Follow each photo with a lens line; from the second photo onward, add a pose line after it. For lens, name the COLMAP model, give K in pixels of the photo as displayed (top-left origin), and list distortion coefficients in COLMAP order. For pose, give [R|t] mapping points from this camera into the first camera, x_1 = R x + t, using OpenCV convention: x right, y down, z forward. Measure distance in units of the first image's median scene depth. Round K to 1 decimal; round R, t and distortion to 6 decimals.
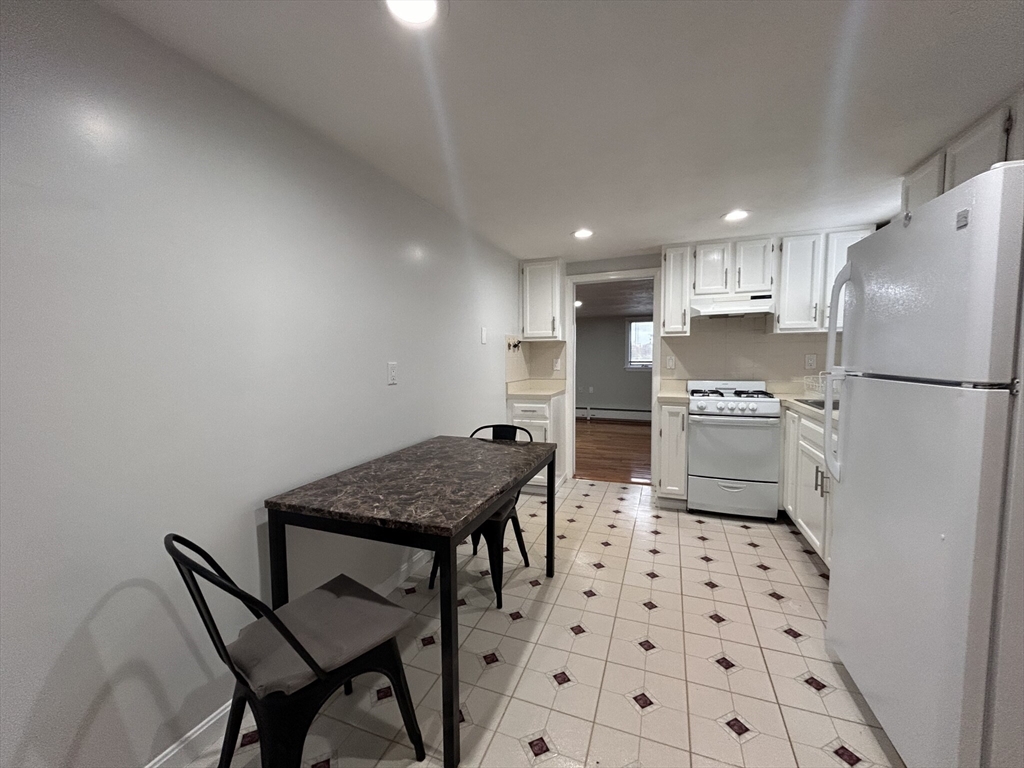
lens RADIAL K [[411.4, 0, 511.2], [0, 411.4, 382.4], [0, 0, 1]] dist [-0.001294, -0.000011]
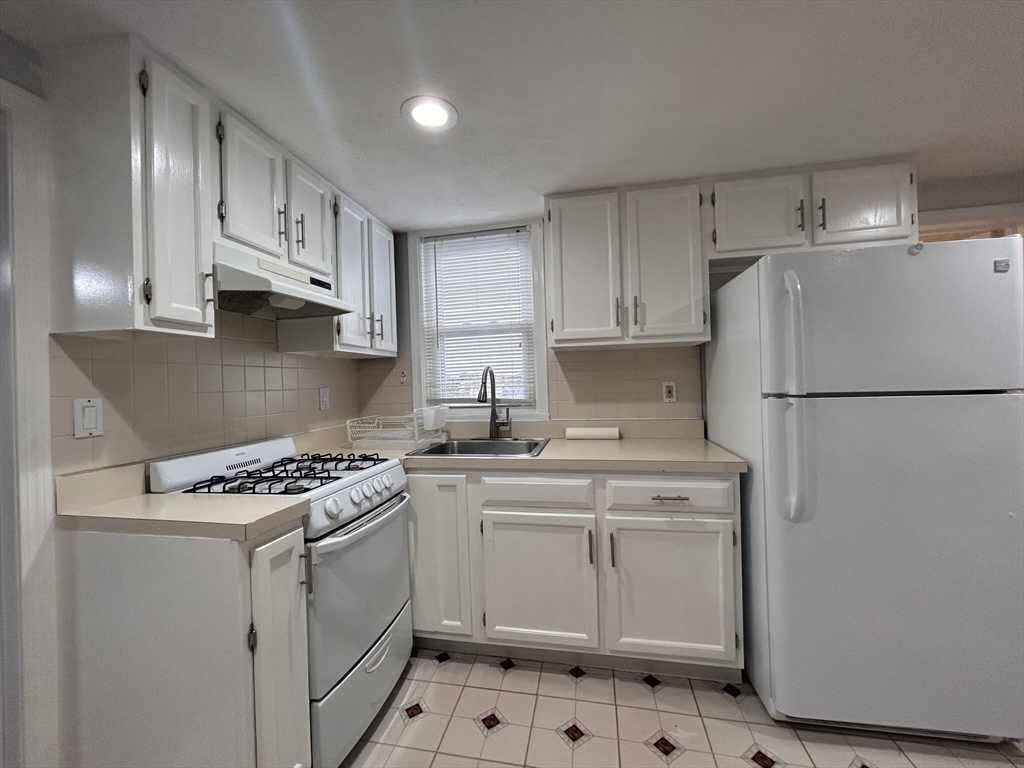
lens RADIAL K [[411.4, 0, 511.2], [0, 411.4, 382.4], [0, 0, 1]] dist [-0.001294, -0.000011]
pose [[-0.166086, 0.010907, 0.986051, 0.023692], [0.092739, 0.995680, 0.004607, -0.057061], [-0.981741, 0.092210, -0.166380, 0.894713]]
